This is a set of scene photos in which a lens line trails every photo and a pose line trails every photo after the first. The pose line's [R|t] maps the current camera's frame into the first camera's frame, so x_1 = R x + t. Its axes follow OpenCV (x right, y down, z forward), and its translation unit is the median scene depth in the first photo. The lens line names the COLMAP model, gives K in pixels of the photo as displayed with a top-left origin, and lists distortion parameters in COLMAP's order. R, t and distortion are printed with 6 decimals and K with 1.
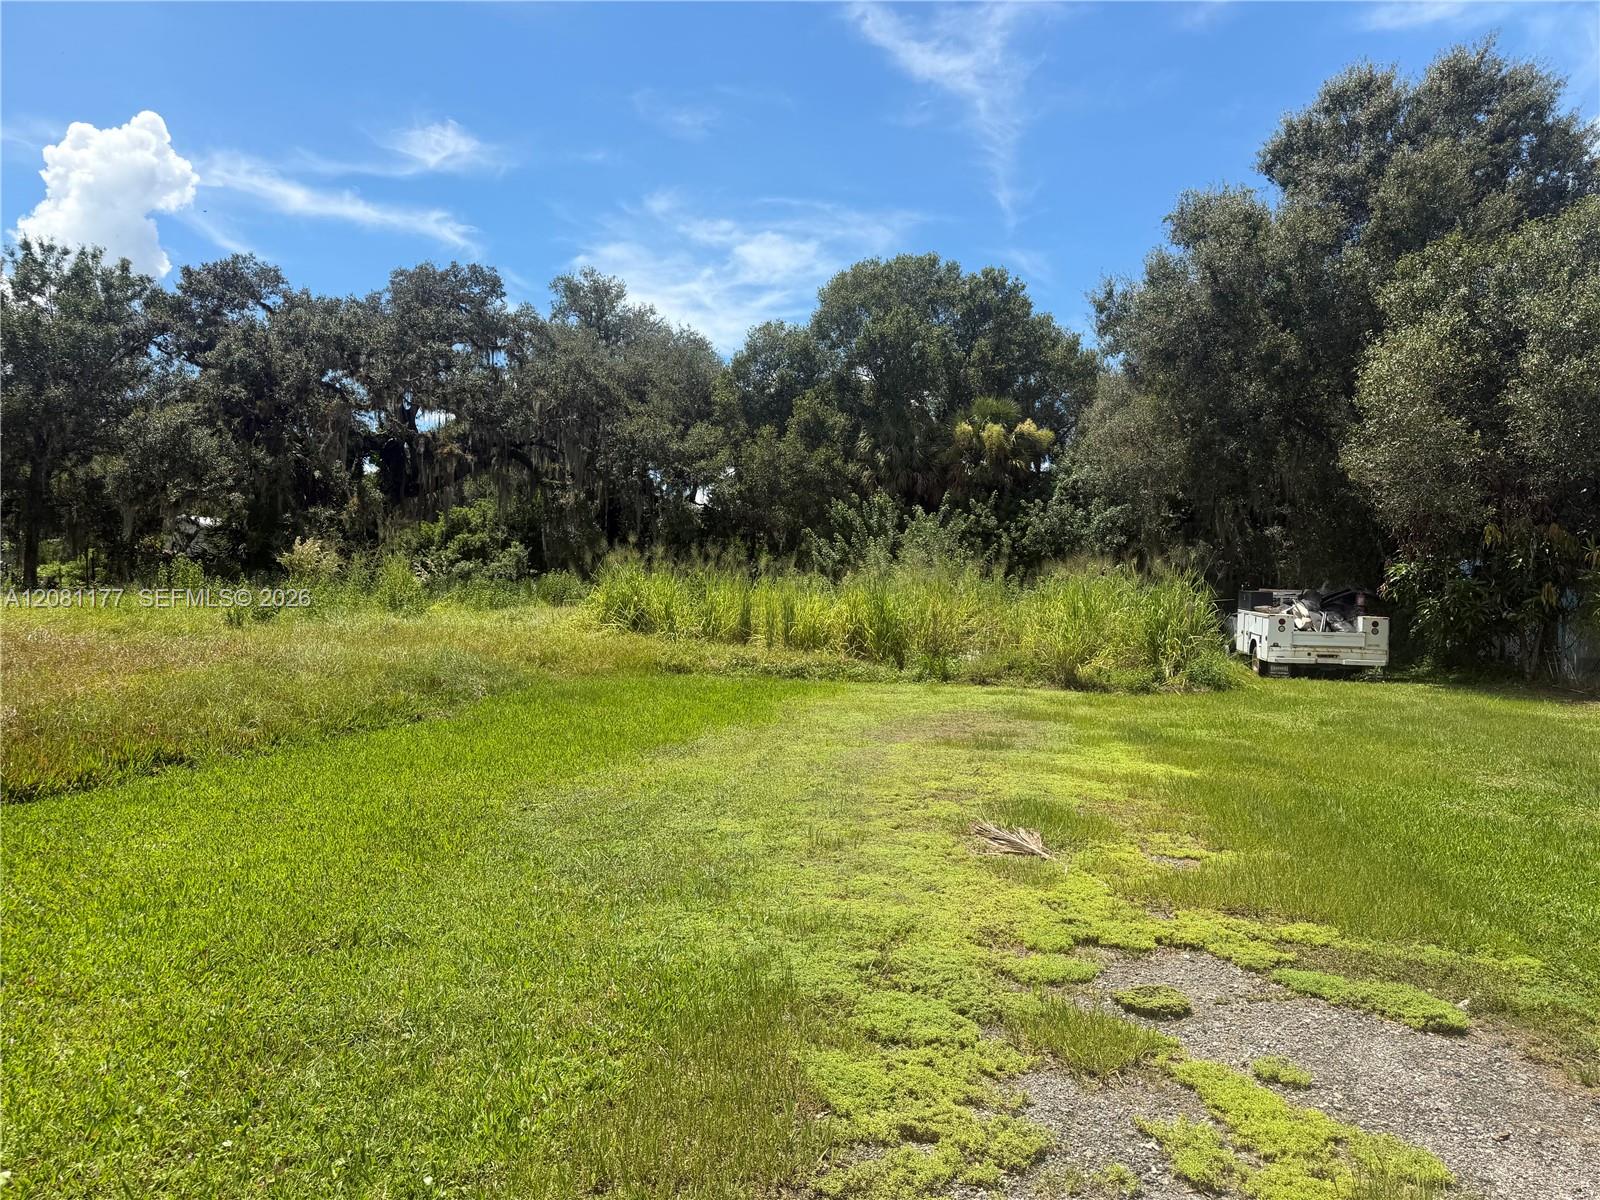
lens RADIAL K [[1111.5, 0, 813.8], [0, 1111.5, 627.6], [0, 0, 1]] dist [0.047762, -0.054630]
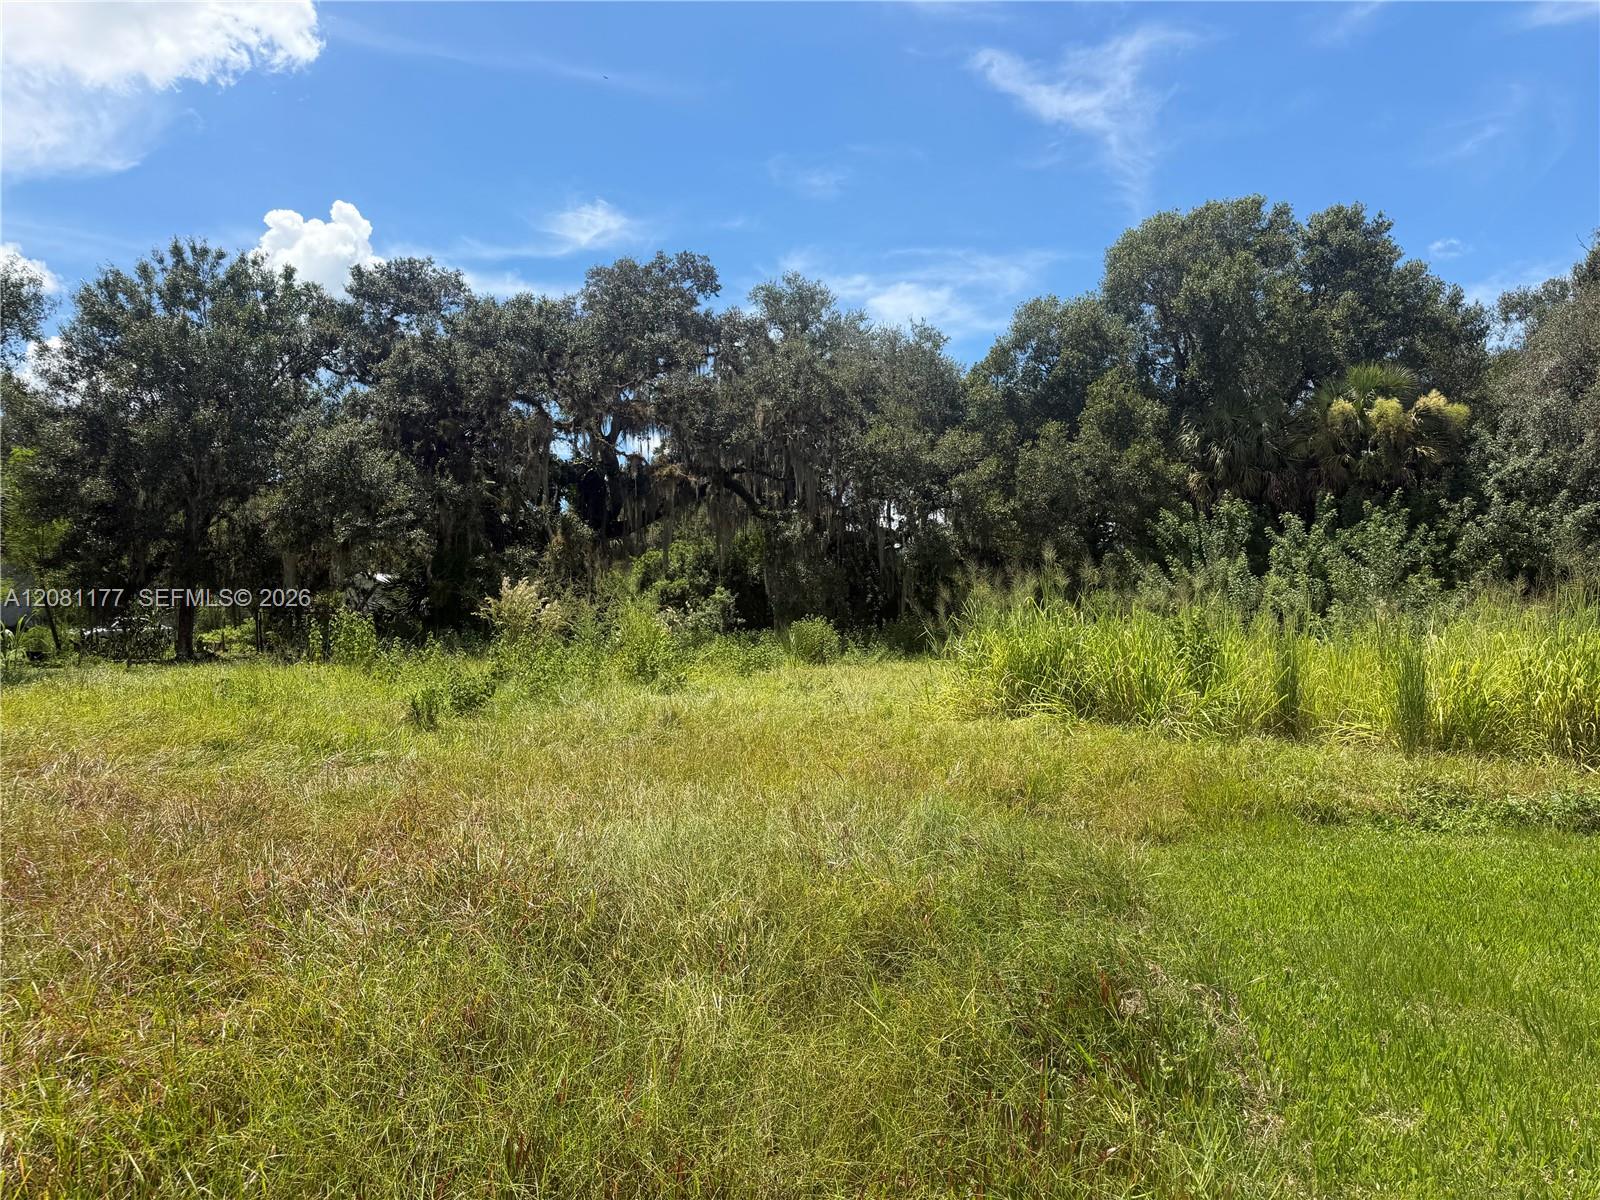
lens RADIAL K [[1111.5, 0, 801.7], [0, 1111.5, 623.0], [0, 0, 1]] dist [0.047762, -0.054630]
pose [[0.989658, -0.030010, -0.140273, -0.115020], [0.023768, 0.998660, -0.045966, -0.010884], [0.141465, 0.042157, 0.989045, 0.218372]]
